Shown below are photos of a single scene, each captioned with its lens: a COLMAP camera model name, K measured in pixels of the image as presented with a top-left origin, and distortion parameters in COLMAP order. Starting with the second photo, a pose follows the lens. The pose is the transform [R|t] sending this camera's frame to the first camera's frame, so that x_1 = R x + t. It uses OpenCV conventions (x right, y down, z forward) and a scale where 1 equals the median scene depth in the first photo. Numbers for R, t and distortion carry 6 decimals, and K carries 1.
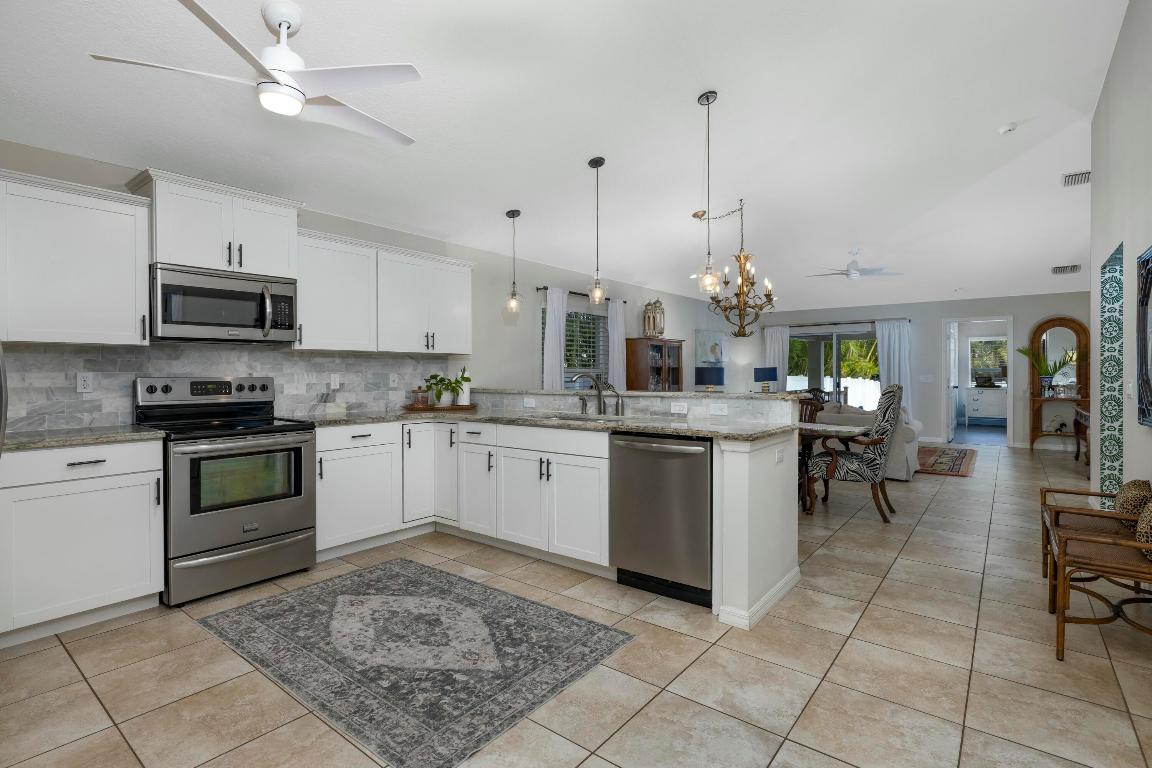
lens RADIAL K [[555.2, 0, 570.6], [0, 555.2, 371.9], [0, 0, 1]] dist [-0.006447, 0.003010]
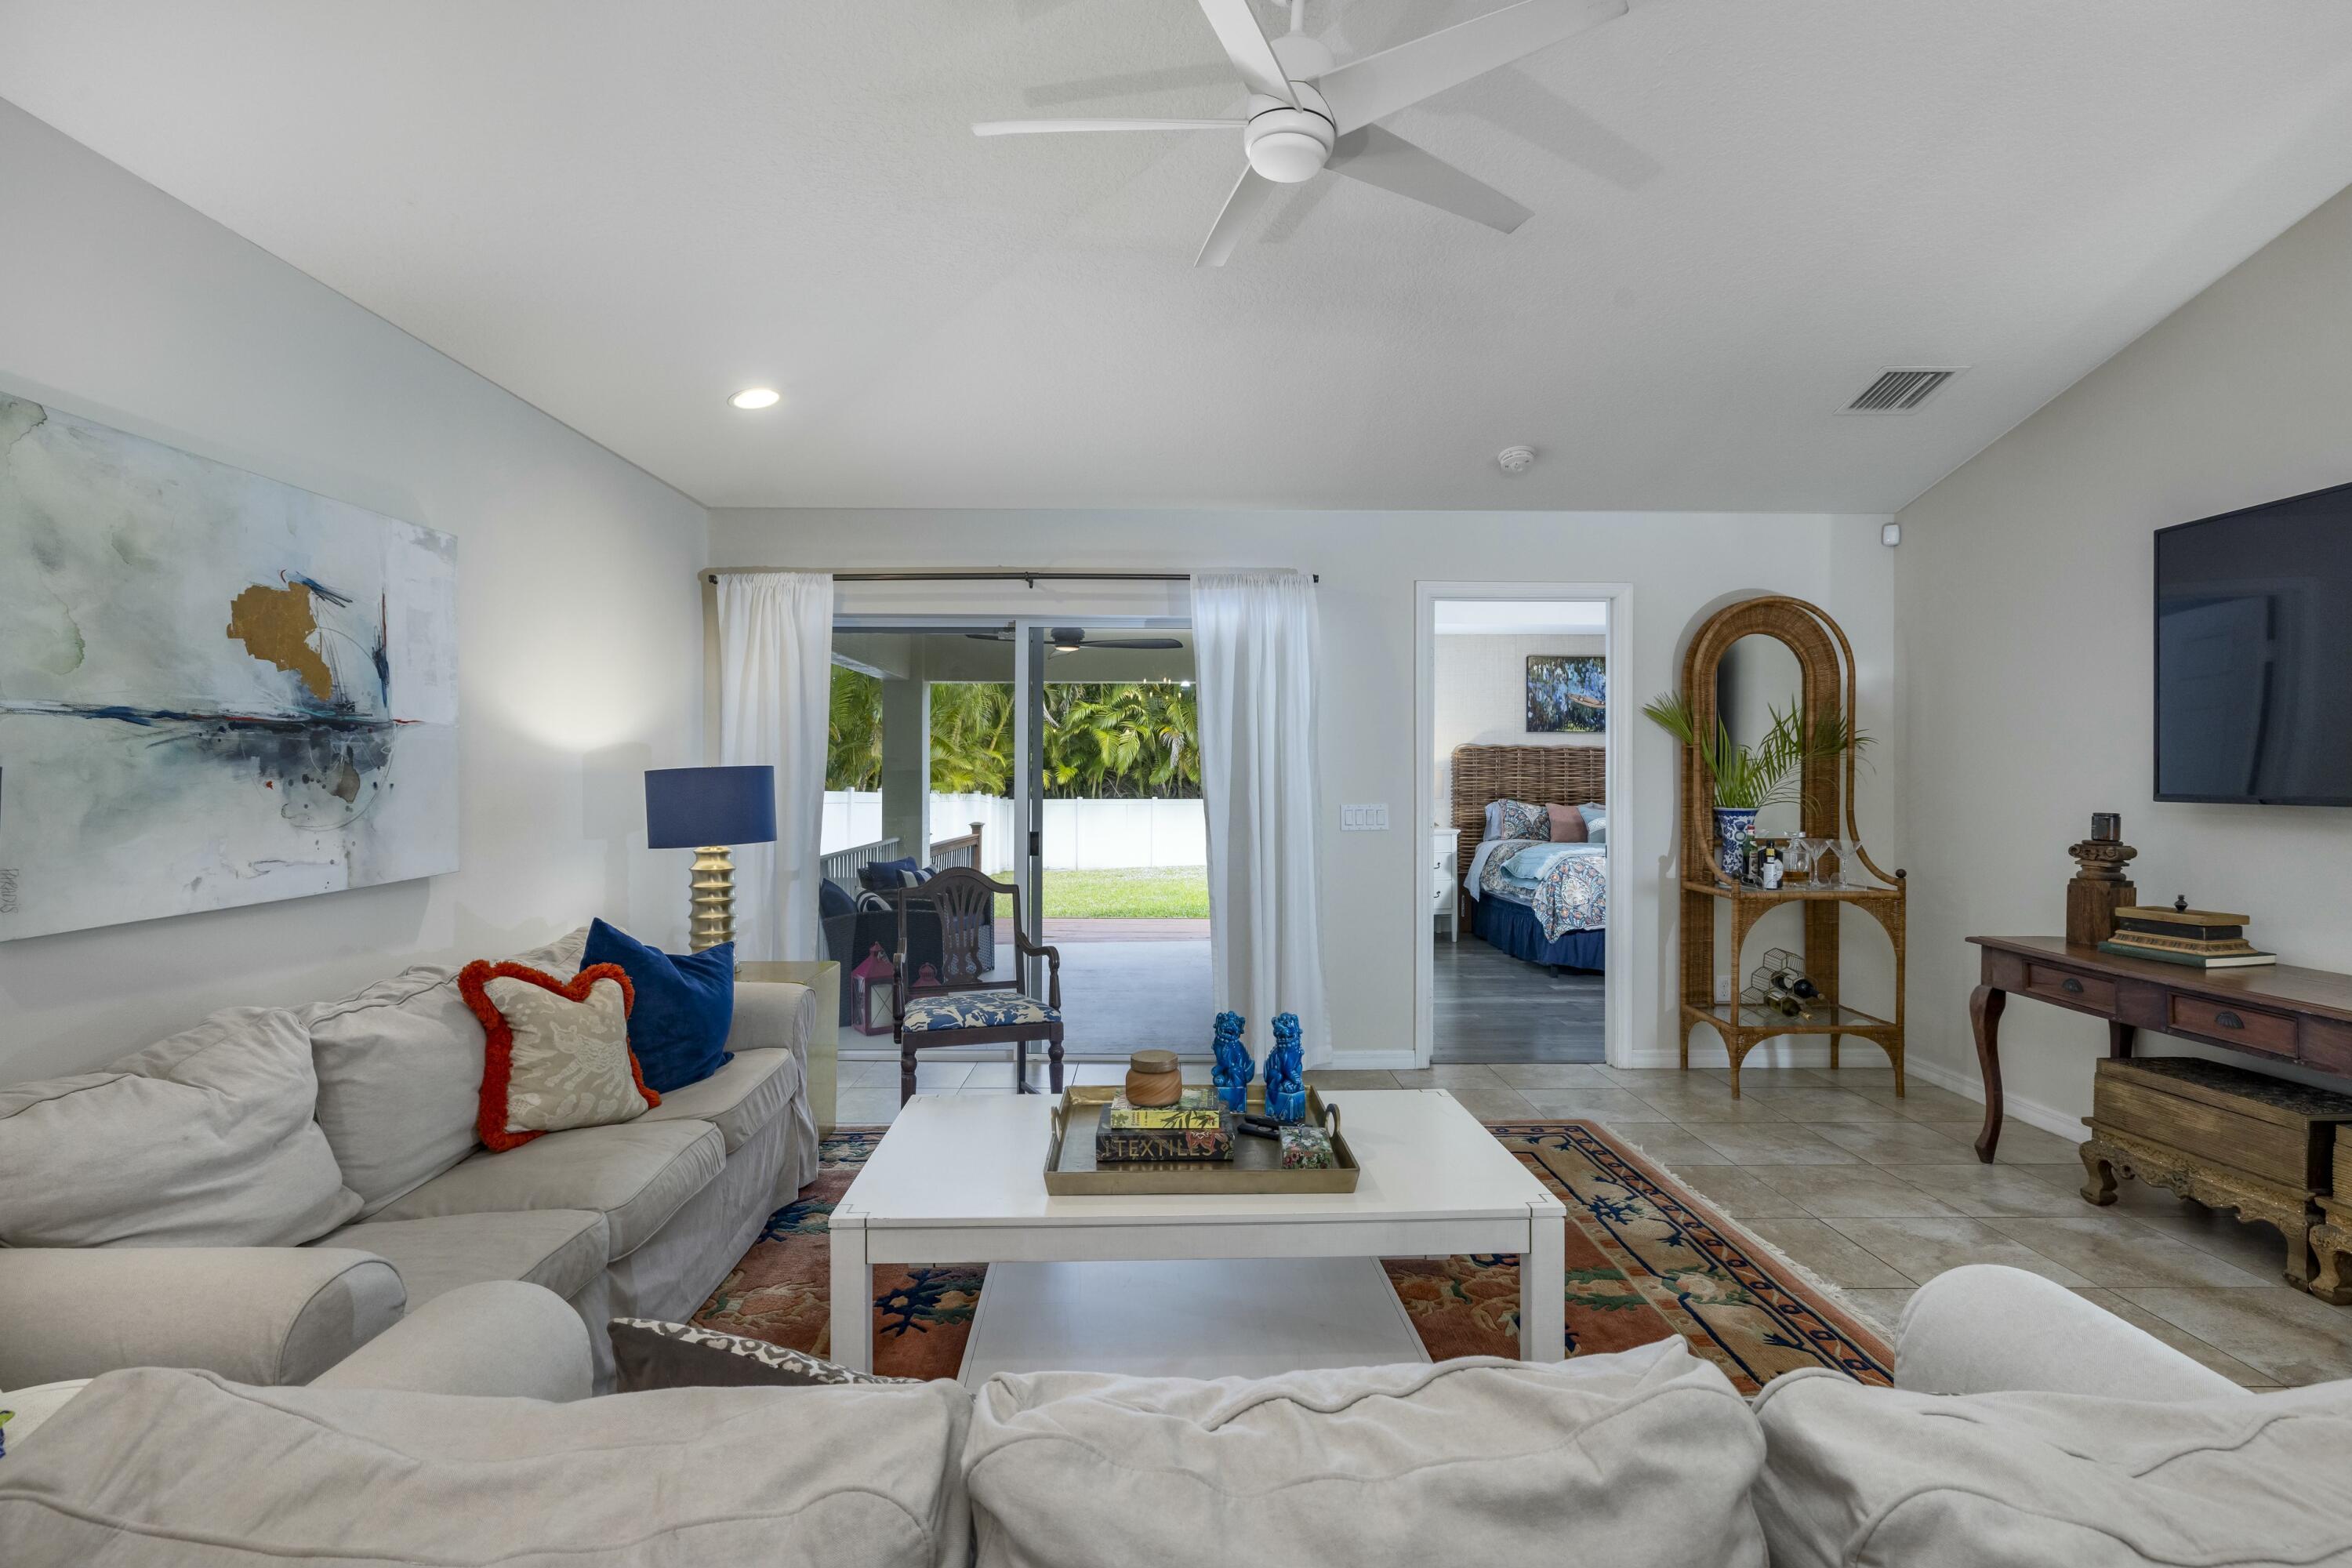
lens RADIAL K [[1133.6, 0, 1159.6], [0, 1133.6, 782.1], [0, 0, 1]] dist [-0.006447, 0.003010]
pose [[0.784565, 0.001241, 0.620045, 0.680231], [-0.004972, 0.999978, 0.004290, -0.013499], [-0.620027, -0.006449, 0.784554, 1.777227]]
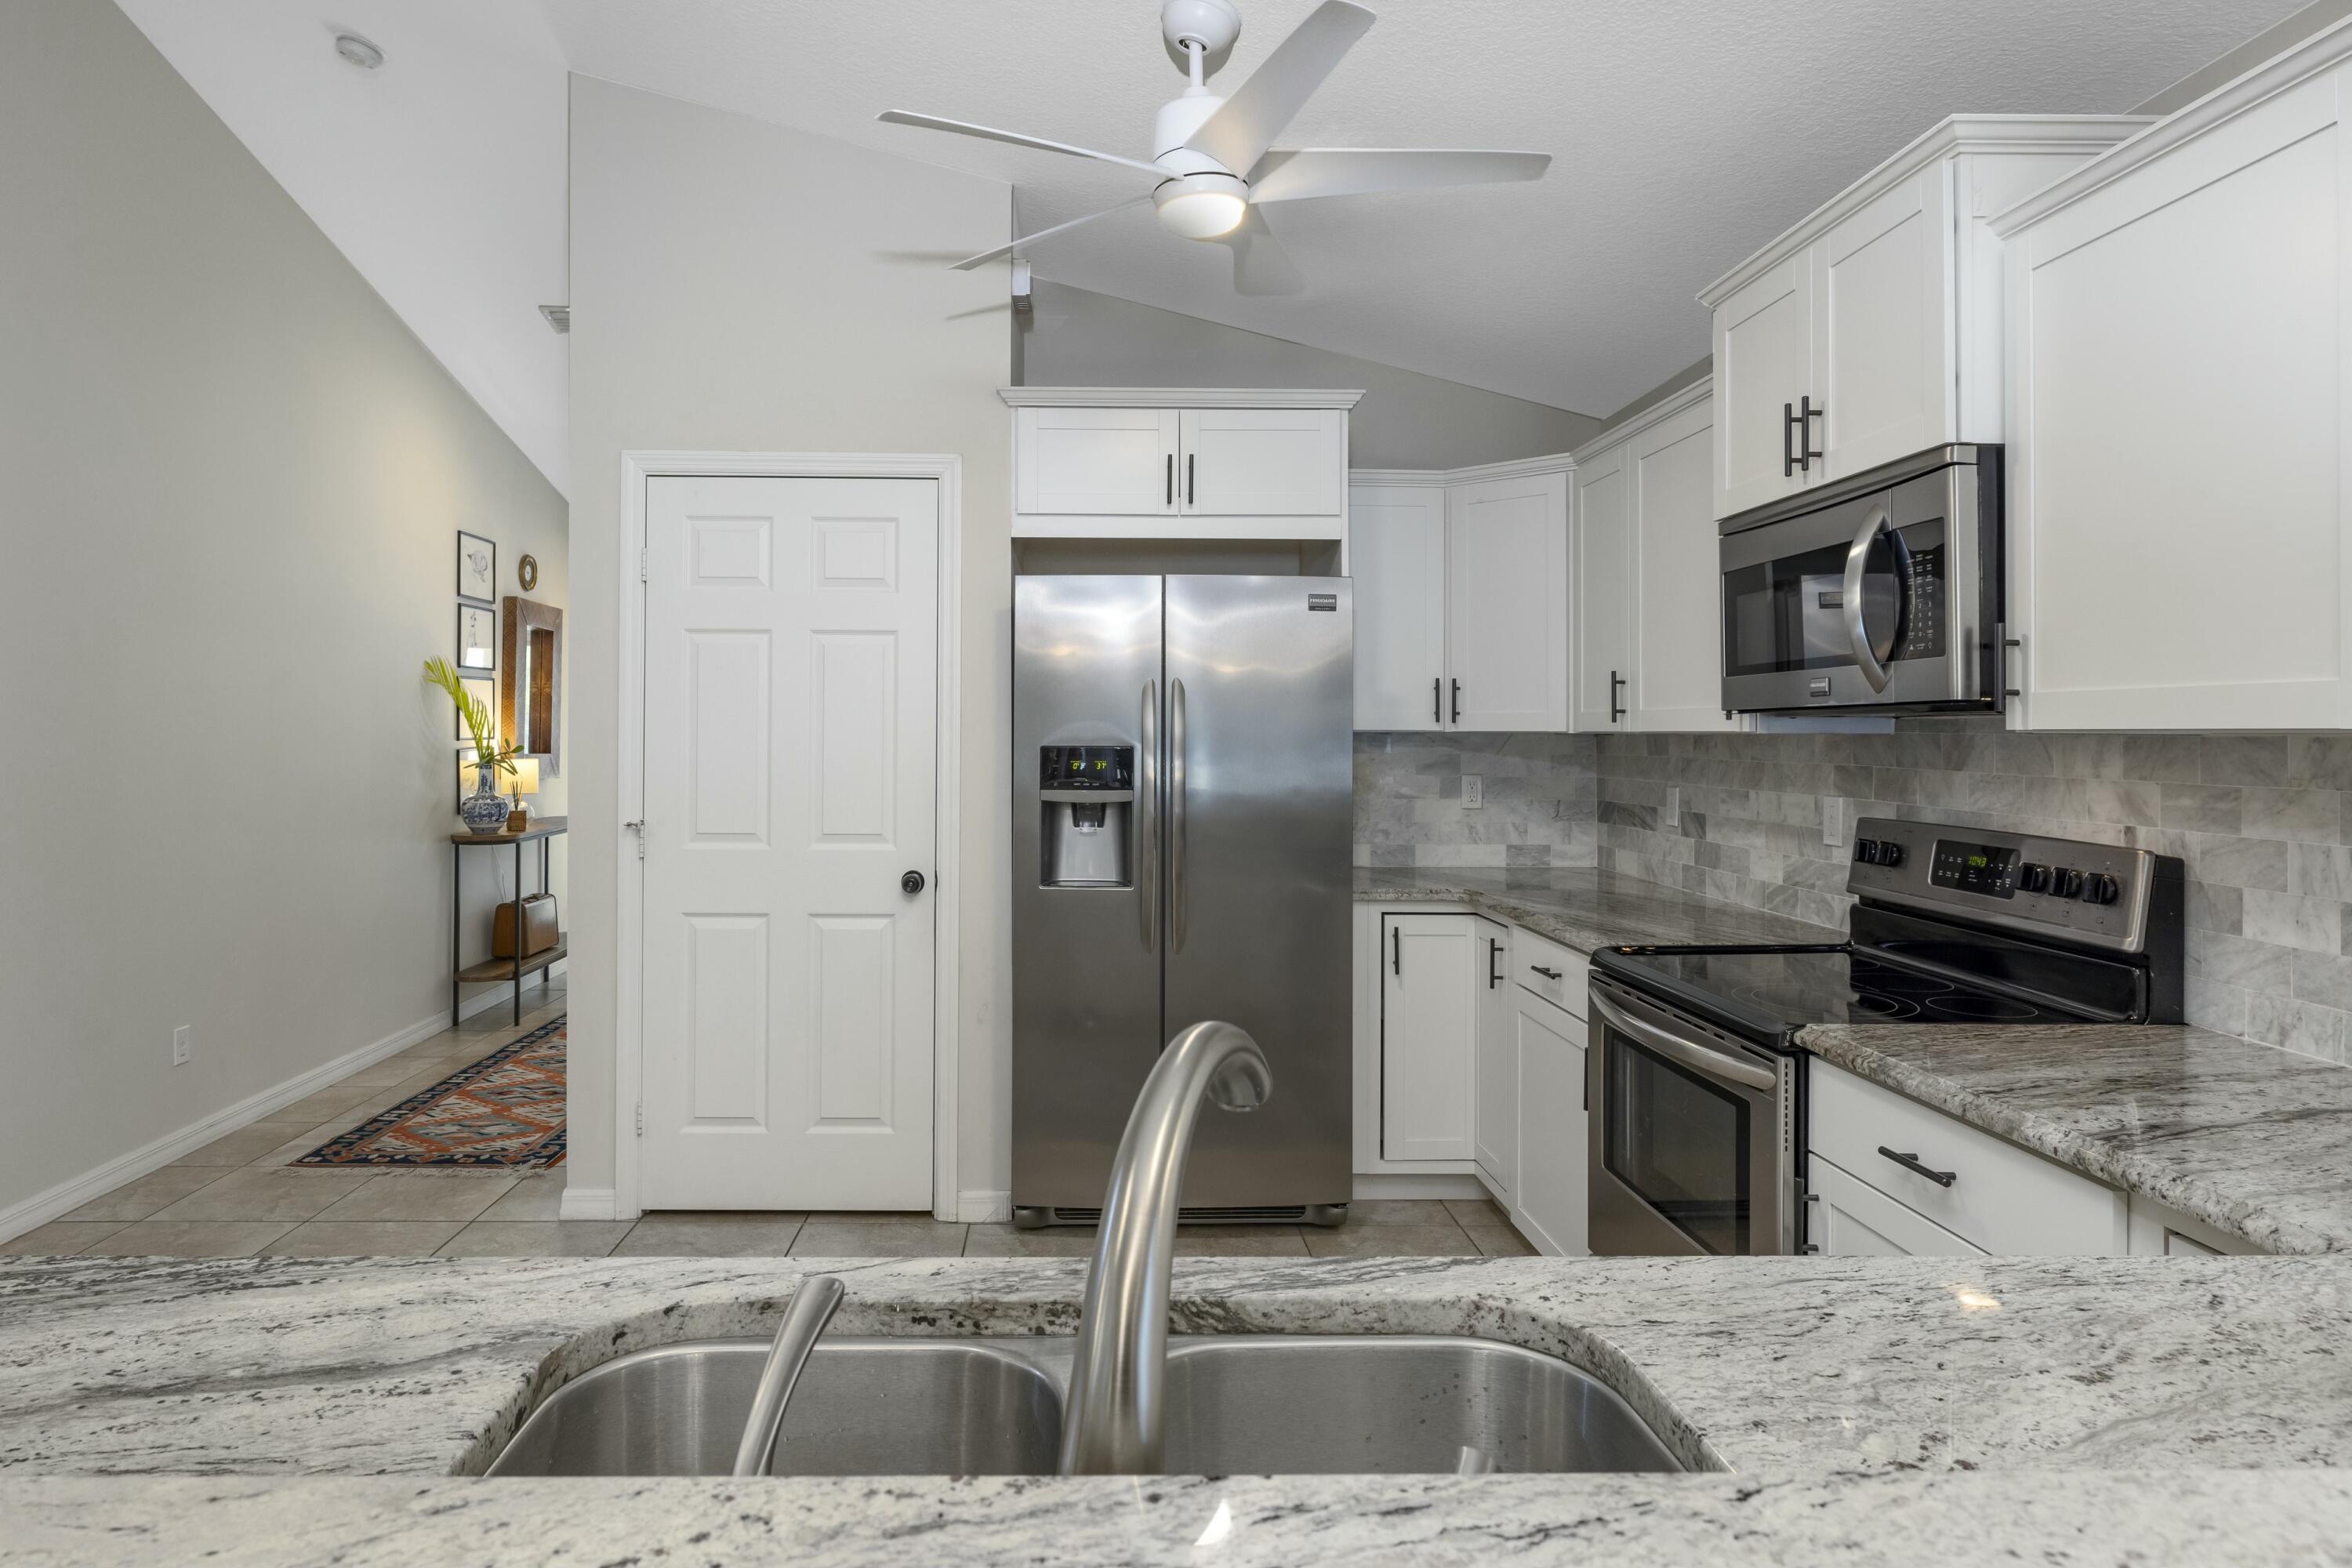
lens RADIAL K [[1309.9, 0, 1085.2], [0, 1309.9, 720.3], [0, 0, 1]] dist [-0.001462, -0.000175]
pose [[-0.768739, -0.005022, -0.639543, 0.162968], [-0.001068, 0.999978, -0.006569, -0.043846], [0.639562, -0.004366, -0.768727, 1.229051]]
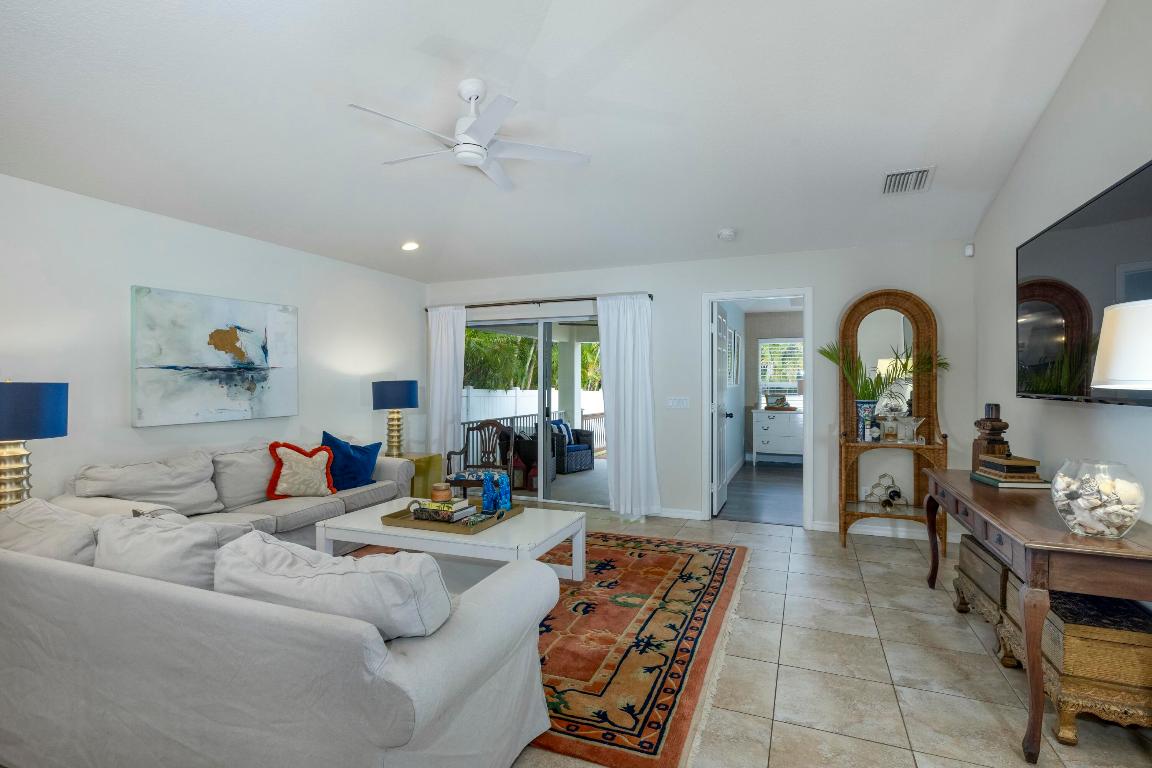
lens RADIAL K [[555.2, 0, 571.6], [0, 555.2, 385.1], [0, 0, 1]] dist [-0.006447, 0.003010]
pose [[0.963988, 0.002692, 0.265934, 1.069898], [-0.003690, 0.999988, 0.003256, -0.016443], [-0.265922, -0.004120, 0.963986, 1.350038]]
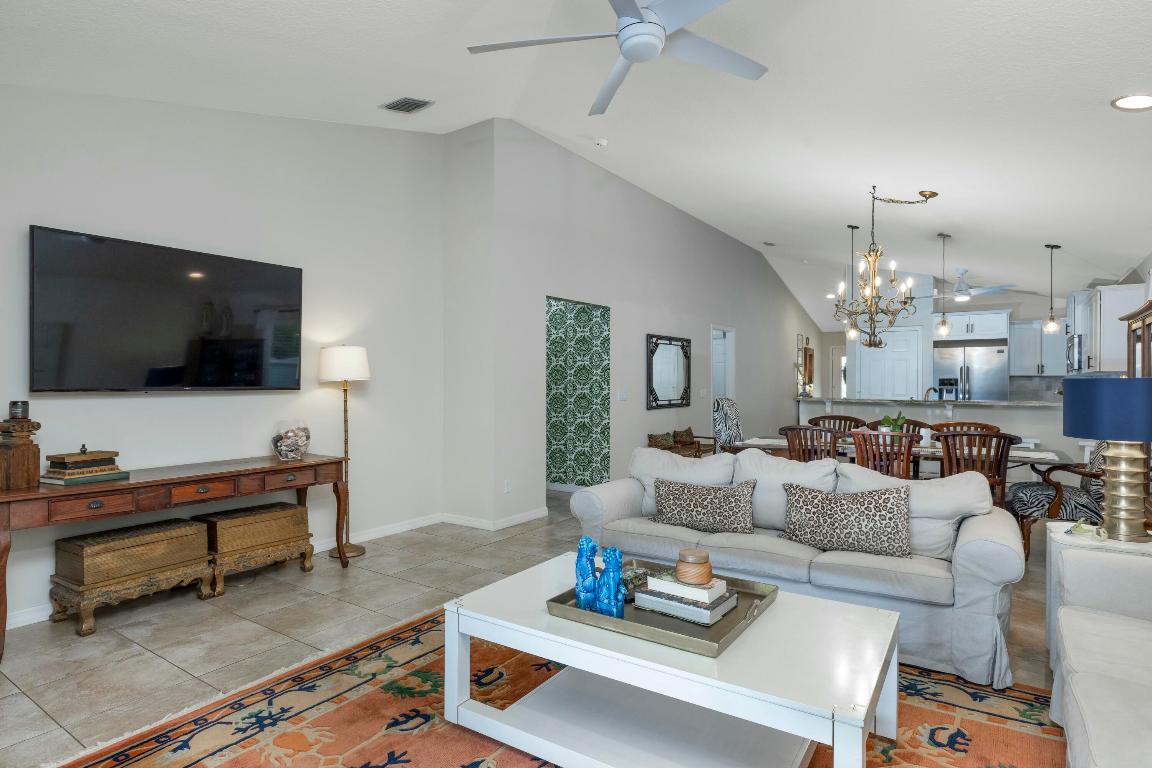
lens RADIAL K [[602.0, 0, 572.8], [0, 602.0, 381.2], [0, 0, 1]] dist [-0.012558, 0.000012]
pose [[-0.998373, -0.000697, -0.057011, 1.263618], [-0.000535, 0.999996, -0.002873, -0.011067], [0.057013, -0.002838, -0.998369, 2.914934]]
